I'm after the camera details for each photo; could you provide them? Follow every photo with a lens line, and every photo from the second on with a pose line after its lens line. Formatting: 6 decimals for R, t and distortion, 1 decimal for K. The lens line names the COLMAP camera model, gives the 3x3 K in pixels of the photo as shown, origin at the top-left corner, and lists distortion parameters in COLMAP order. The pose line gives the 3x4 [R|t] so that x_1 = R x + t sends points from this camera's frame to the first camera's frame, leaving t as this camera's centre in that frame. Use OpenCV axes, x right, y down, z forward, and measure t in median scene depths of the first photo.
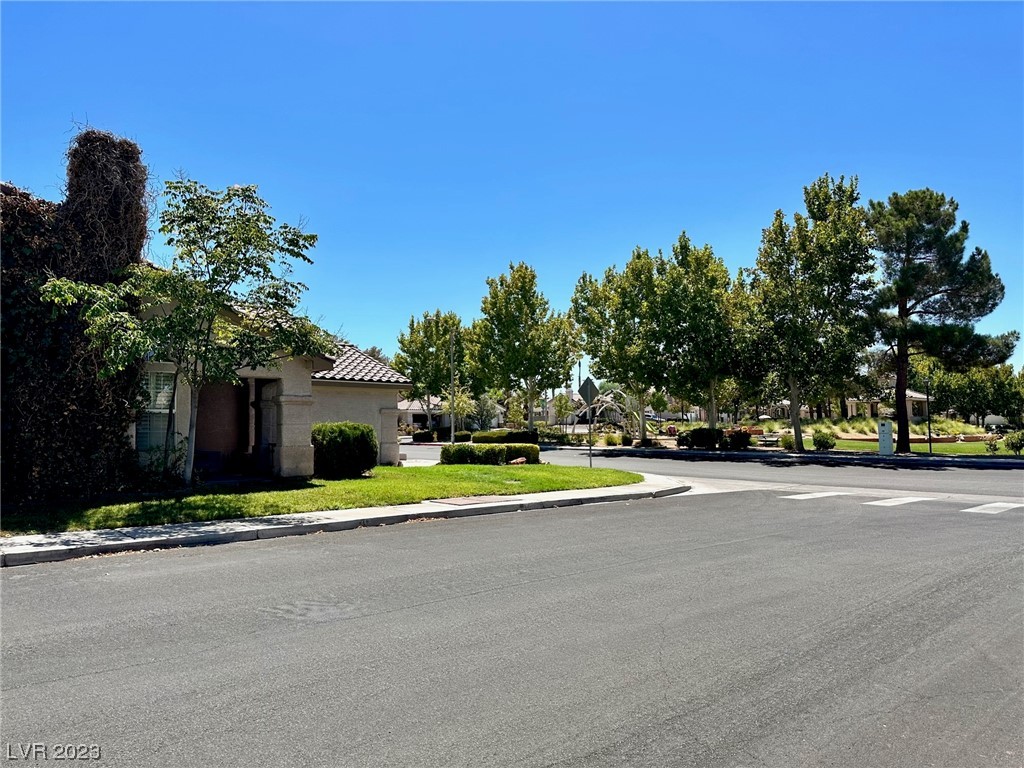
lens RADIAL K [[722.9, 0, 512.0], [0, 722.9, 384.0], [0, 0, 1]] dist [0.042614, -0.002562]
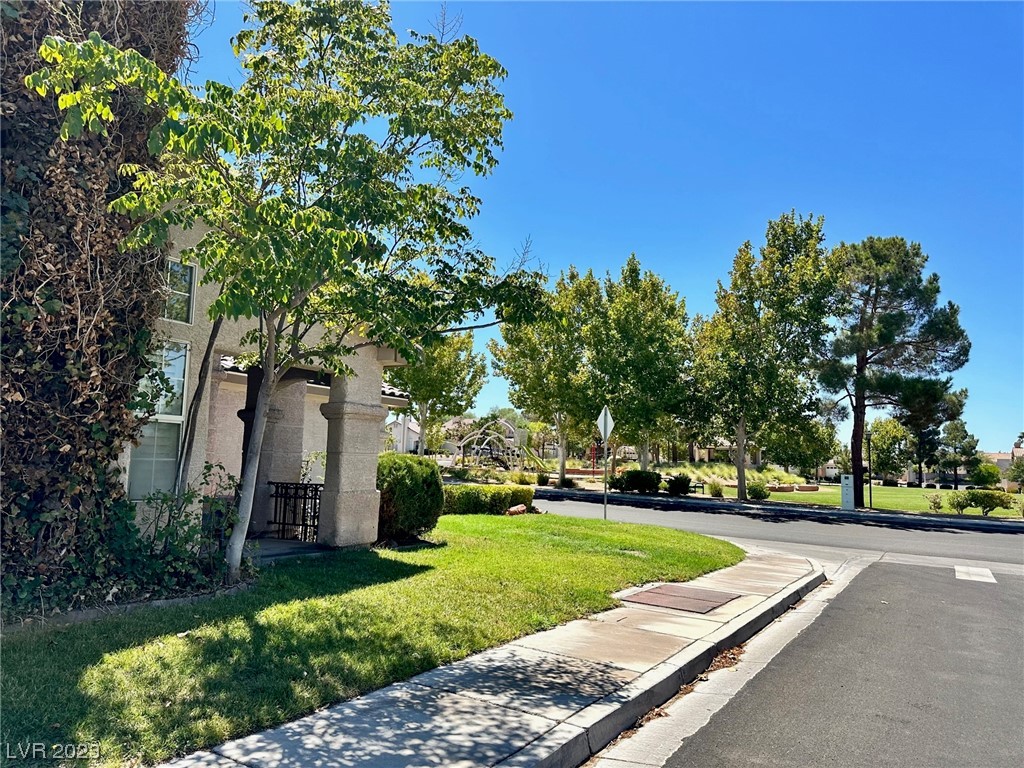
lens RADIAL K [[722.9, 0, 512.0], [0, 722.9, 384.0], [0, 0, 1]] dist [0.042614, -0.002562]
pose [[0.960874, 0.076222, 0.266292, -0.146879], [-0.065260, 0.996625, -0.049791, 0.009023], [-0.269189, 0.030464, 0.962605, 0.176672]]
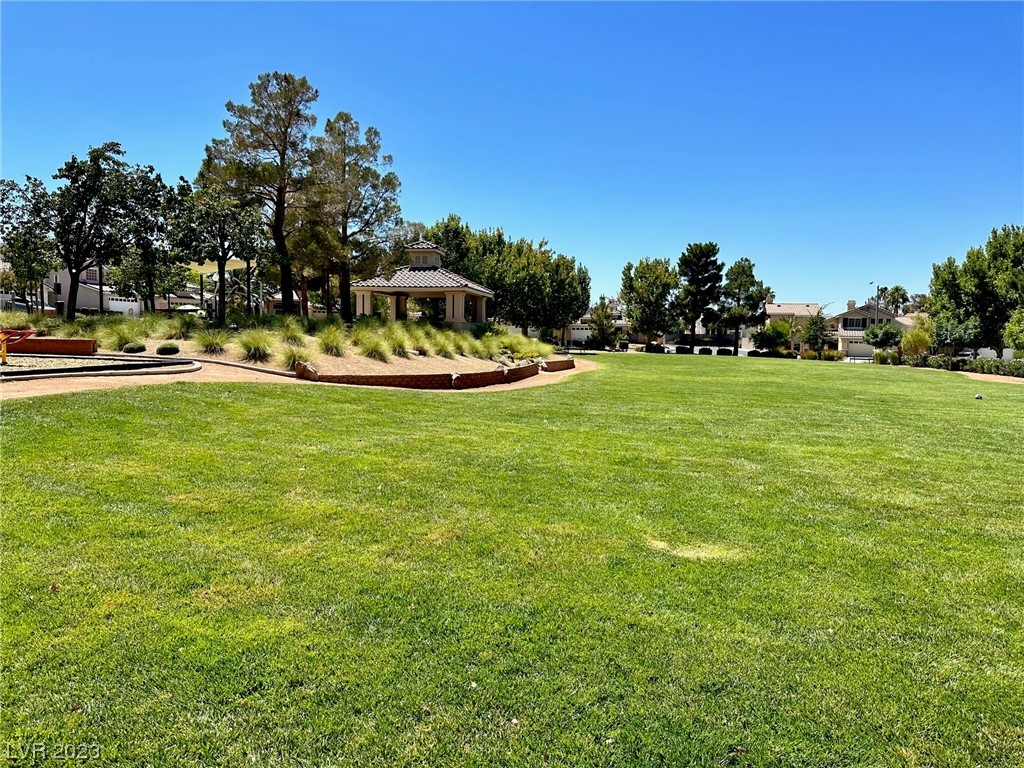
lens RADIAL K [[722.9, 0, 512.0], [0, 722.9, 384.0], [0, 0, 1]] dist [0.042614, -0.002562]
pose [[0.813572, -0.004887, 0.581444, 0.551572], [-0.074150, 0.990929, 0.112081, 0.057533], [-0.576717, -0.134300, 0.805829, 1.130915]]
